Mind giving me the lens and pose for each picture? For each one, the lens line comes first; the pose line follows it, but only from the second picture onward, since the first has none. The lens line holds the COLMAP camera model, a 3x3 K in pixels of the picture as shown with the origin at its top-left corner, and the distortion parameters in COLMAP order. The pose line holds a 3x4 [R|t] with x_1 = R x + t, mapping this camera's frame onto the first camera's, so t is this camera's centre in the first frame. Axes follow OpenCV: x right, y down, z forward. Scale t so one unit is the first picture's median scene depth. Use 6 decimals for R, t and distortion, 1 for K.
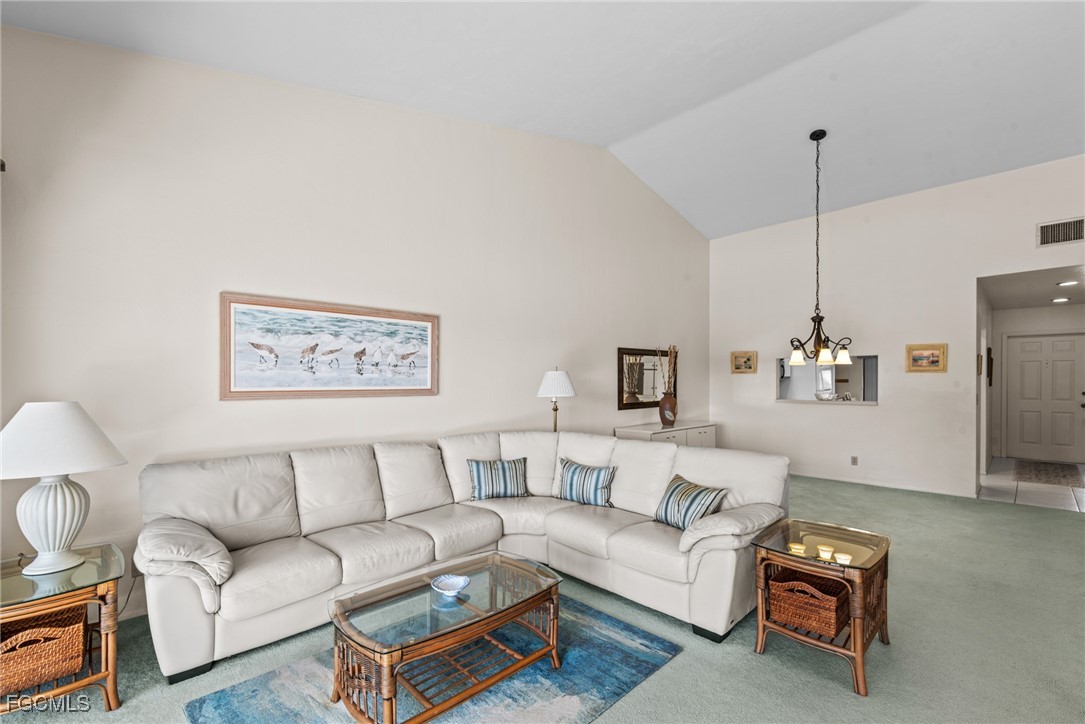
lens RADIAL K [[473.0, 0, 539.4], [0, 473.0, 384.6], [0, 0, 1]] dist [0.001721, -0.000536]
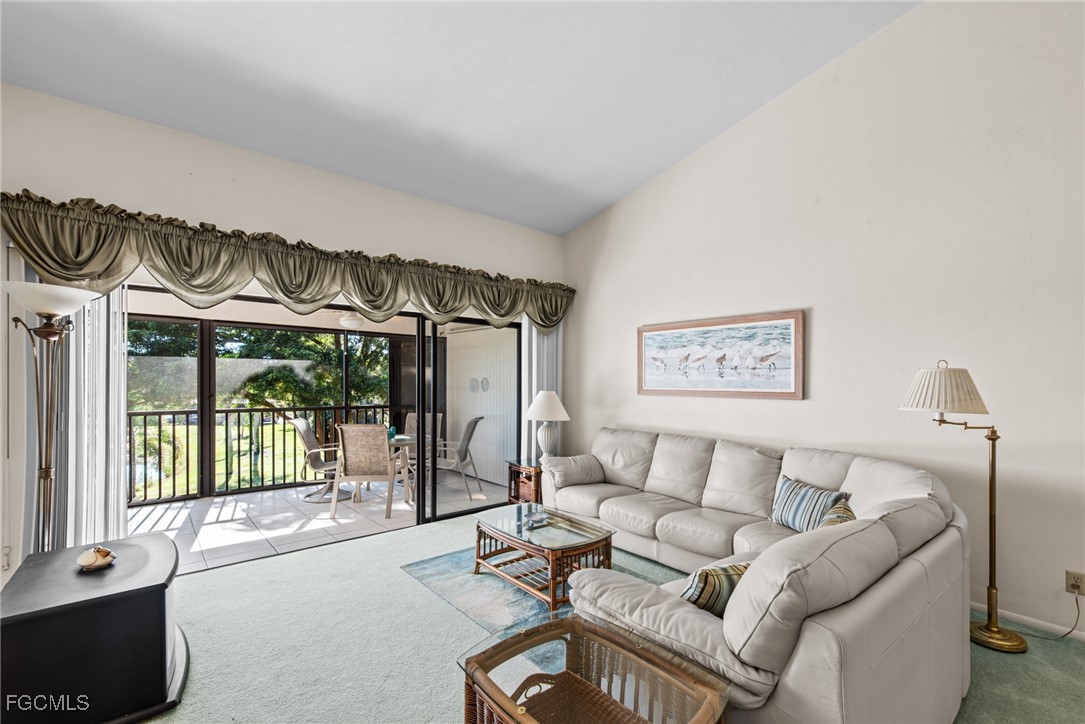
lens RADIAL K [[473.0, 0, 552.7], [0, 473.0, 383.8], [0, 0, 1]] dist [0.001721, -0.000536]
pose [[-0.048986, 0.009571, -0.998754, 0.697205], [-0.011057, 0.999888, 0.010124, -0.012133], [0.998738, 0.011540, -0.048875, 0.594912]]
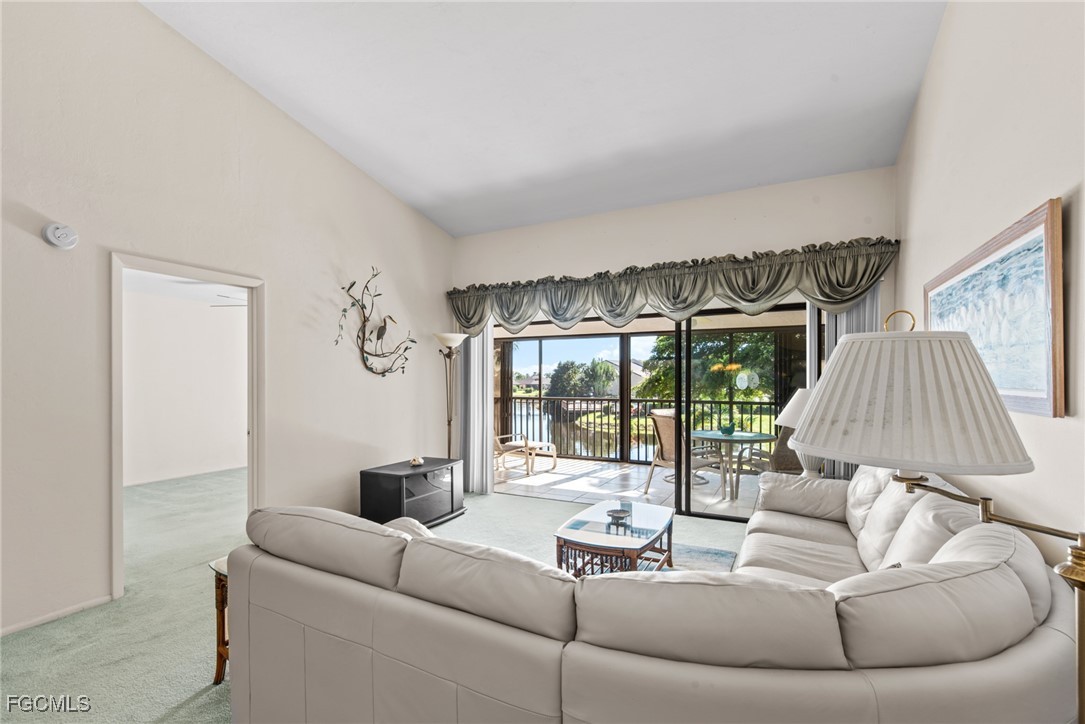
lens RADIAL K [[473.0, 0, 538.8], [0, 473.0, 378.8], [0, 0, 1]] dist [0.001721, -0.000536]
pose [[-0.943732, 0.009511, -0.330575, 0.286118], [0.006156, 0.999918, 0.011194, -0.014843], [0.330654, 0.008529, -0.943713, 1.232934]]
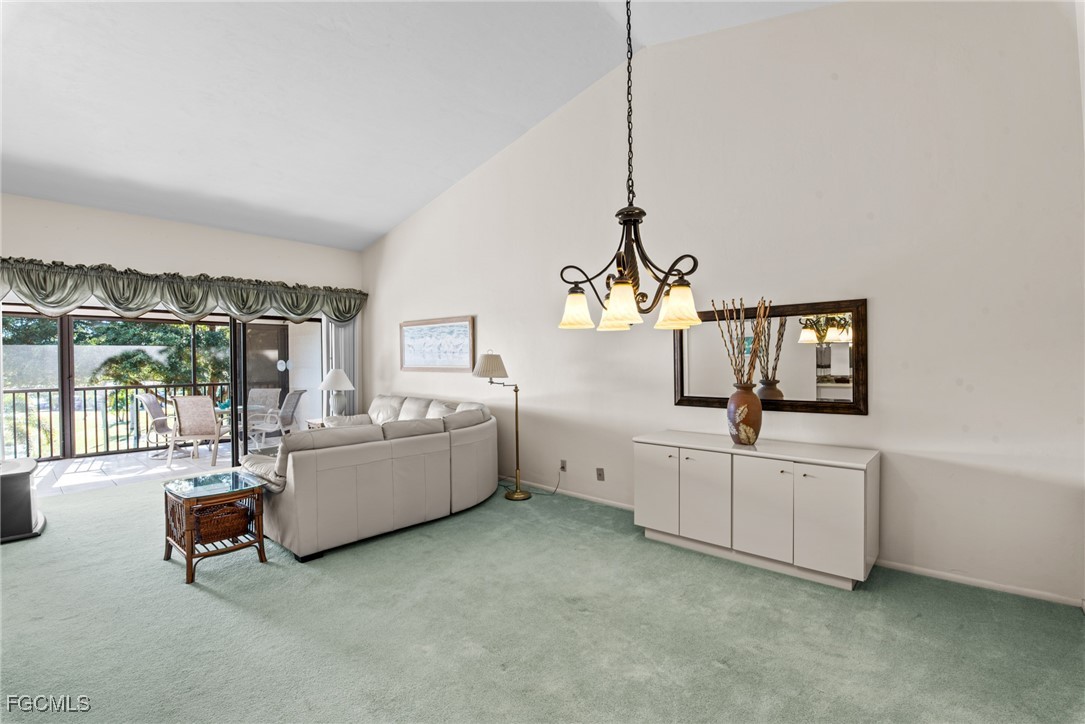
lens RADIAL K [[478.5, 0, 562.3], [0, 478.5, 362.2], [0, 0, 1]] dist [-0.034296, -0.001323]
pose [[0.124279, 0.012590, -0.992167, 1.255137], [-0.000984, 0.999921, 0.012565, -0.027249], [0.992247, -0.000585, 0.124282, 1.113666]]
